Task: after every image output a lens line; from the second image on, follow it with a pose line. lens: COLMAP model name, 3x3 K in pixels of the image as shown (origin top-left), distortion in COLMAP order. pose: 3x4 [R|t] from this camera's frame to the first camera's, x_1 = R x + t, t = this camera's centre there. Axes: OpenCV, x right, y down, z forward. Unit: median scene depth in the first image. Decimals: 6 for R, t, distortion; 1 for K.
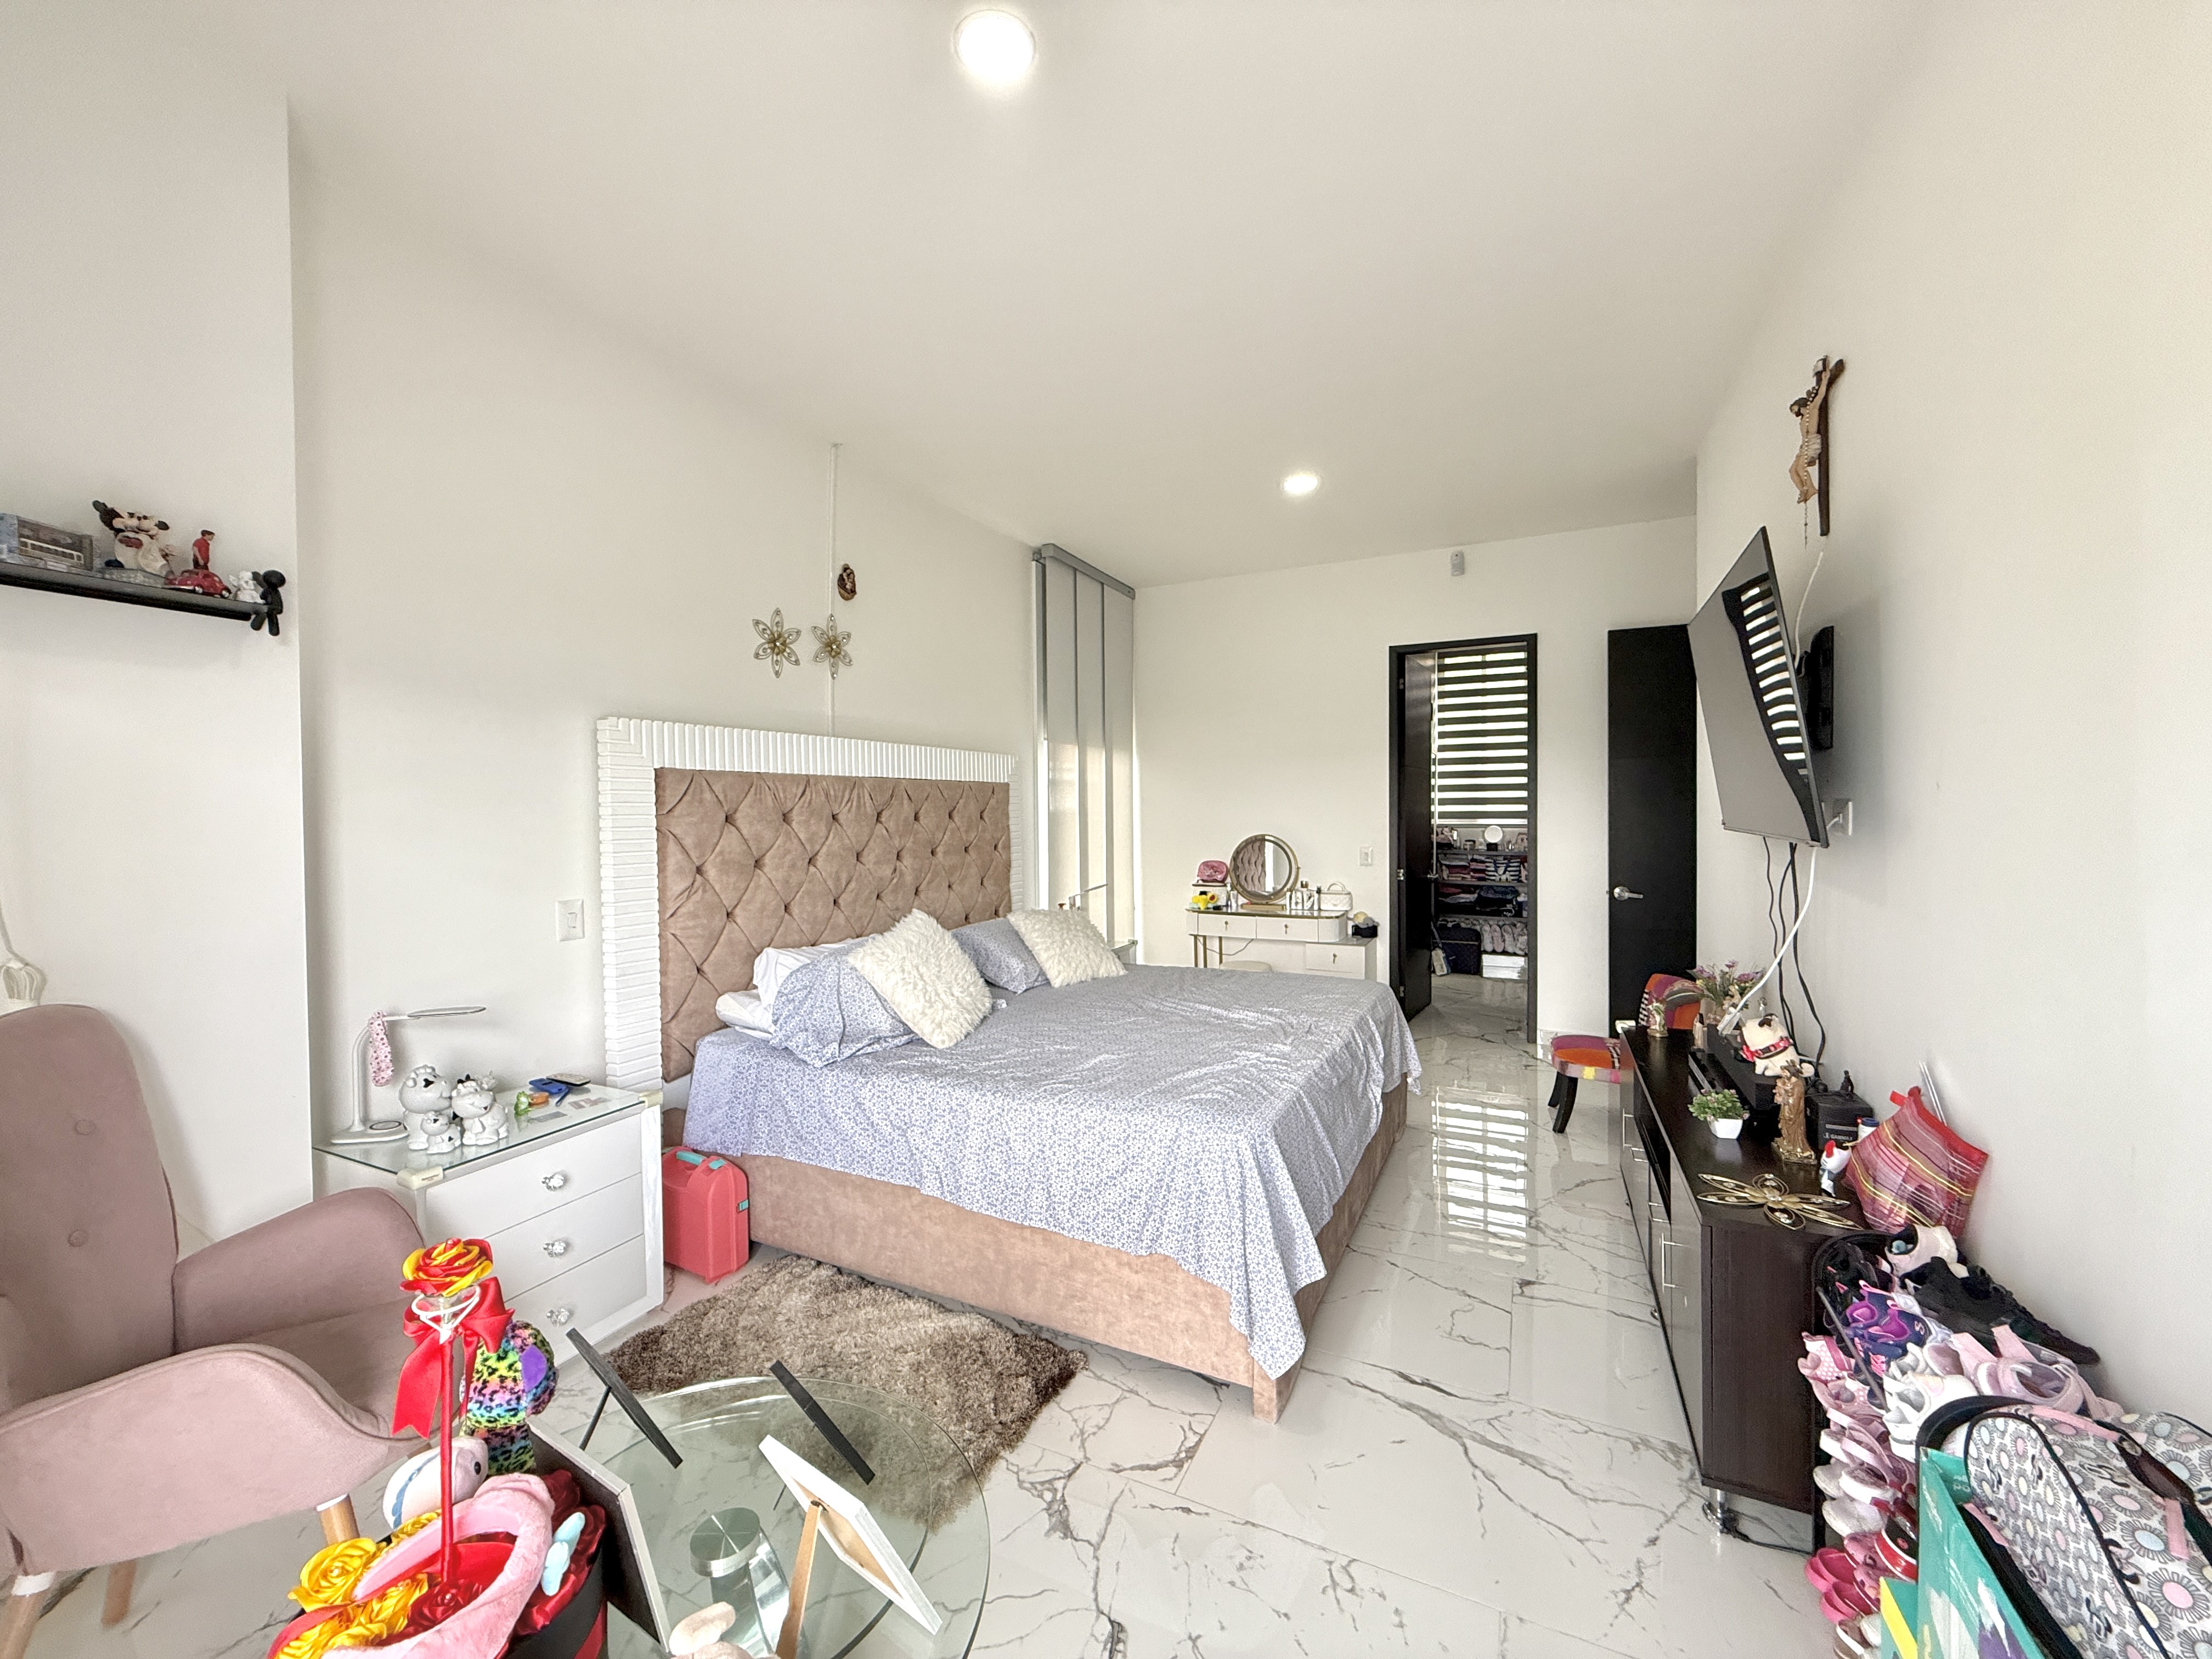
lens RADIAL K [[880.7, 0, 1103.7], [0, 880.7, 818.9], [0, 0, 1]] dist [0.004465, 0.000361]
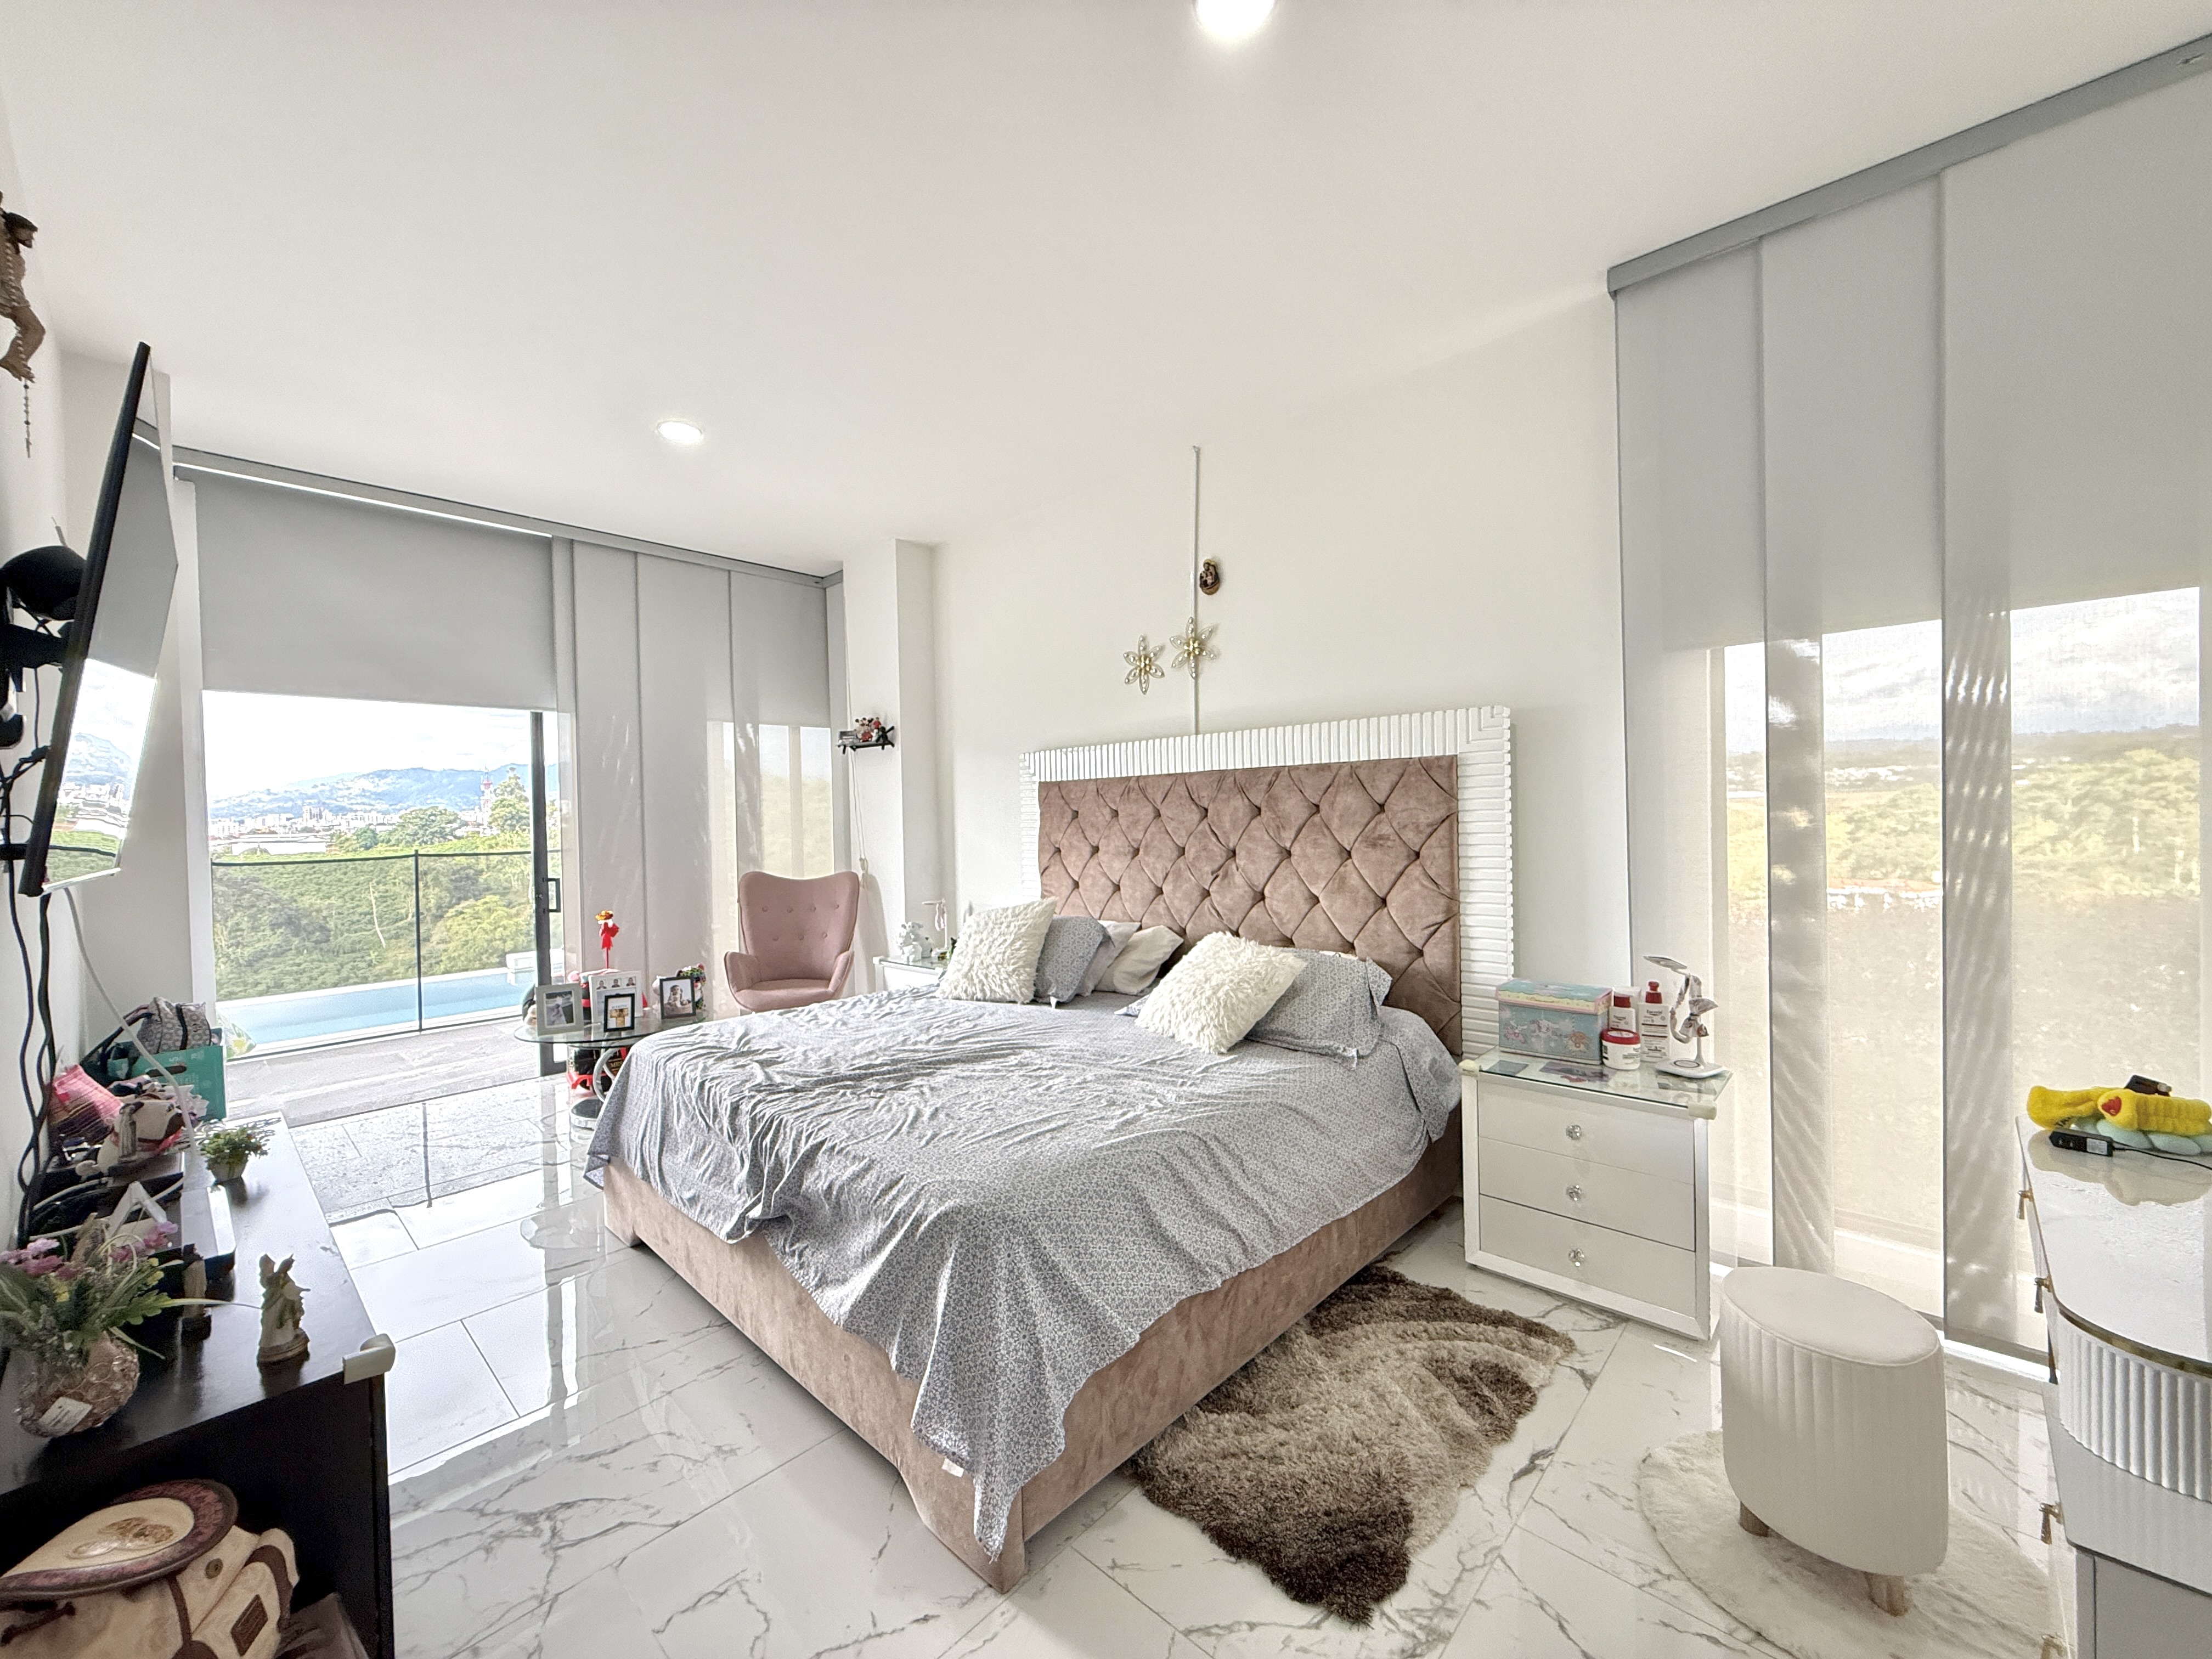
lens RADIAL K [[880.7, 0, 1108.0], [0, 880.7, 826.3], [0, 0, 1]] dist [0.004465, 0.000361]
pose [[-0.325948, 0.027208, -0.944996, 0.744439], [0.013418, 0.999618, 0.024152, -0.010686], [0.945293, -0.004808, -0.326189, 1.286014]]
